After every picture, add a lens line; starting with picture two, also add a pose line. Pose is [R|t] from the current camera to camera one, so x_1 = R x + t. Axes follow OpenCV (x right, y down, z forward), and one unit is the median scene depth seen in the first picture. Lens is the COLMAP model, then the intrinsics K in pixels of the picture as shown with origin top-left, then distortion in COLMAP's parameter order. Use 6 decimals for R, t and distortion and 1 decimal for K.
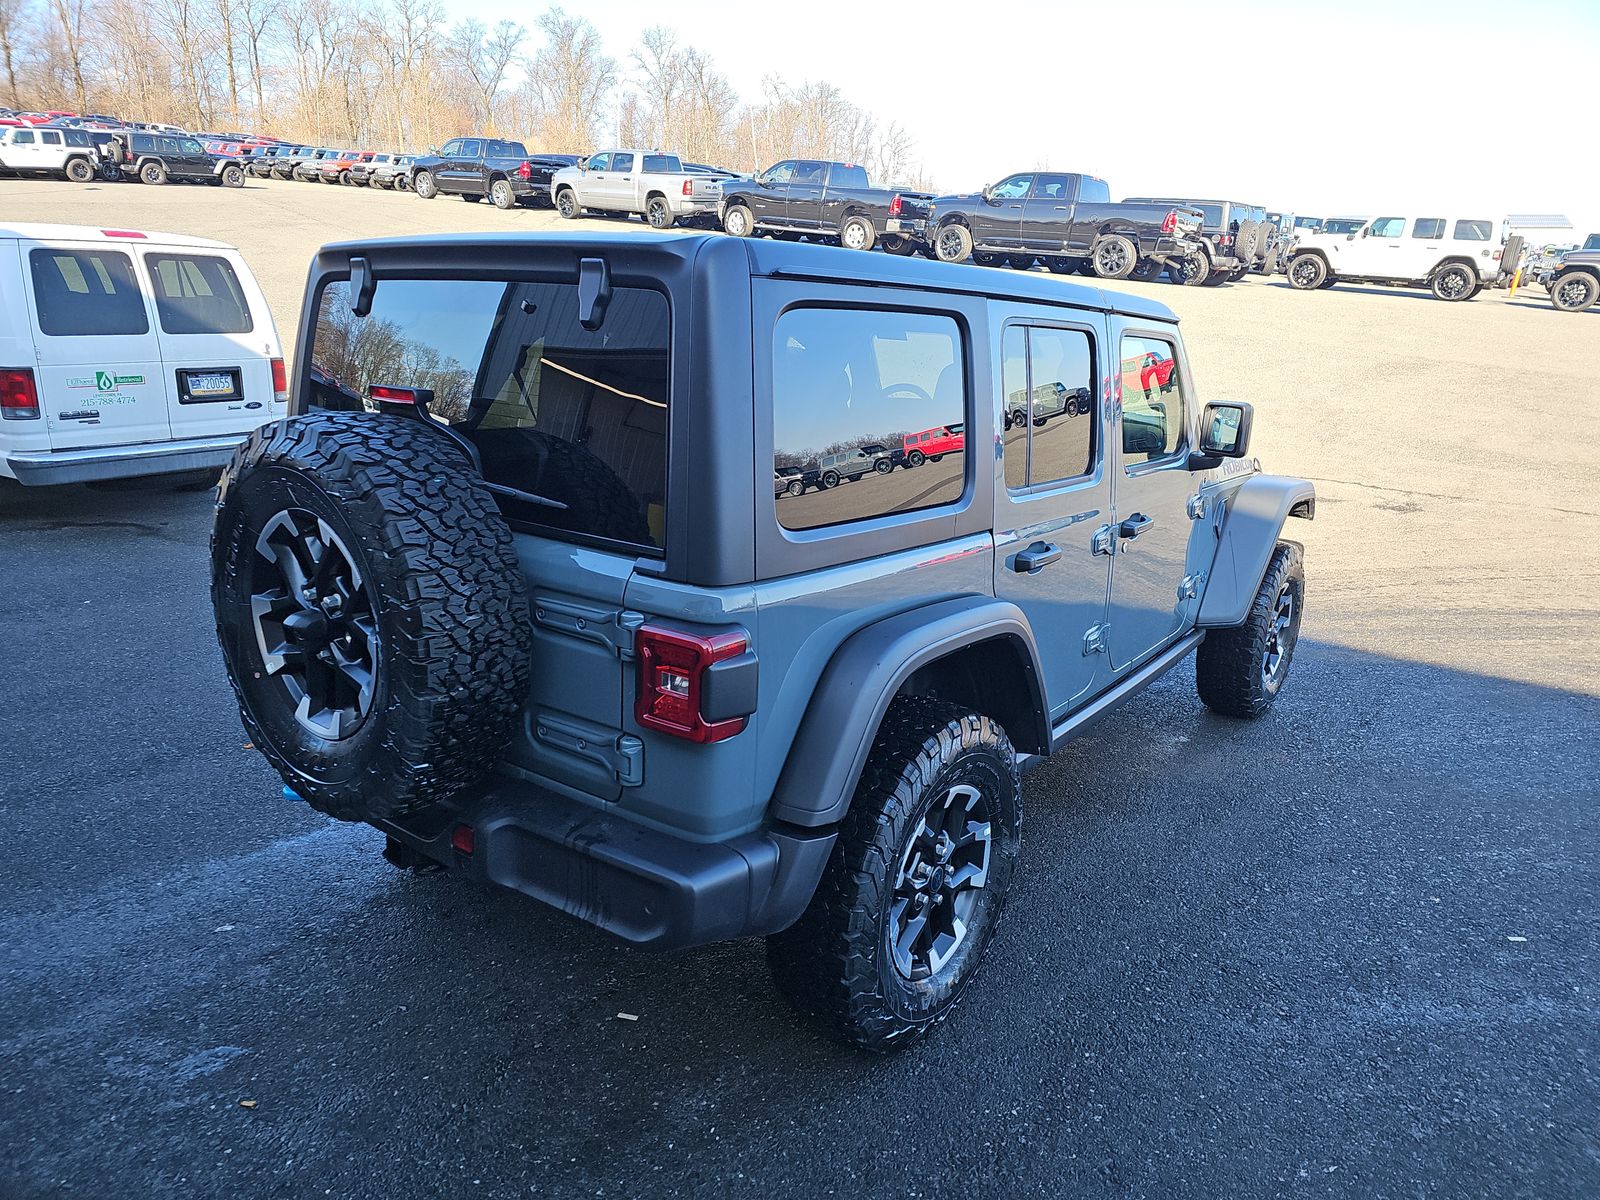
lens RADIAL K [[1084.2, 0, 792.0], [0, 1084.2, 594.2], [0, 0, 1]] dist [0.039583, -0.015240]
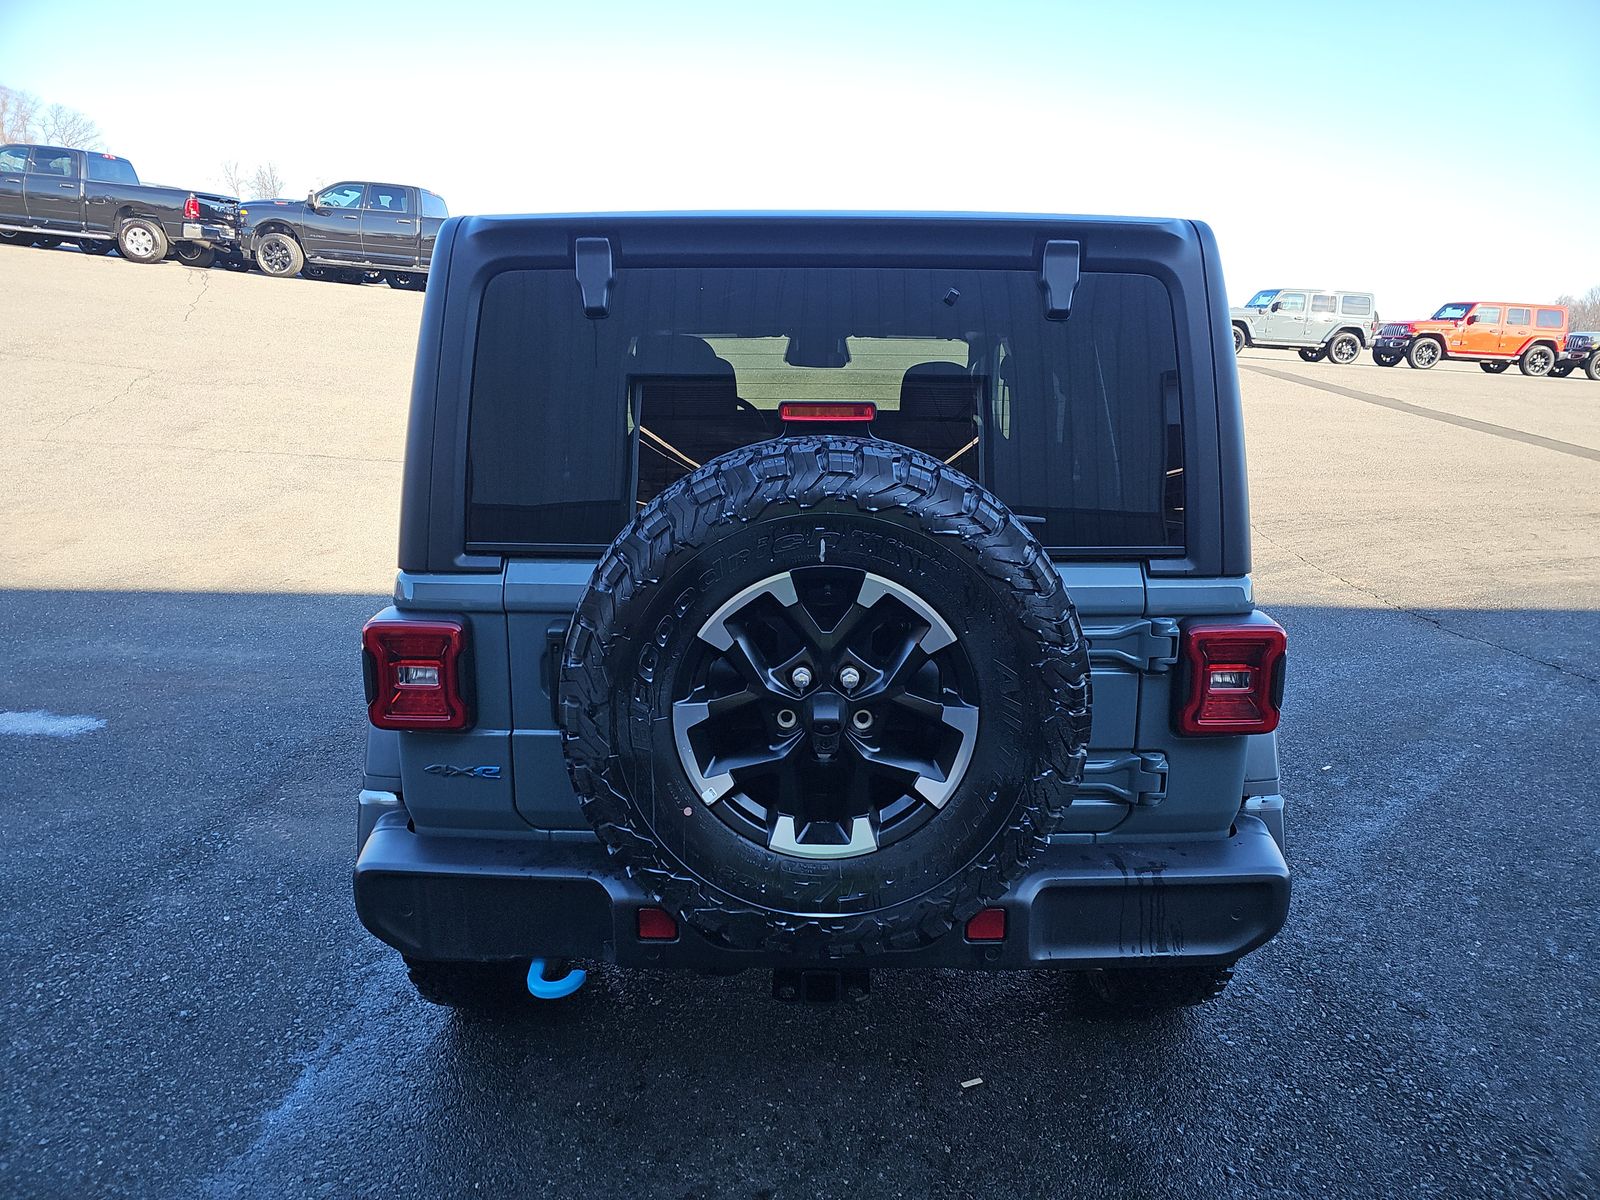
lens RADIAL K [[1084.2, 0, 797.5], [0, 1084.2, 610.4], [0, 0, 1]] dist [0.039583, -0.015240]
pose [[0.791335, -0.169108, 0.587530, -0.094911], [0.171357, 0.983816, 0.052372, -0.009364], [-0.586878, 0.059234, 0.807506, 0.042146]]
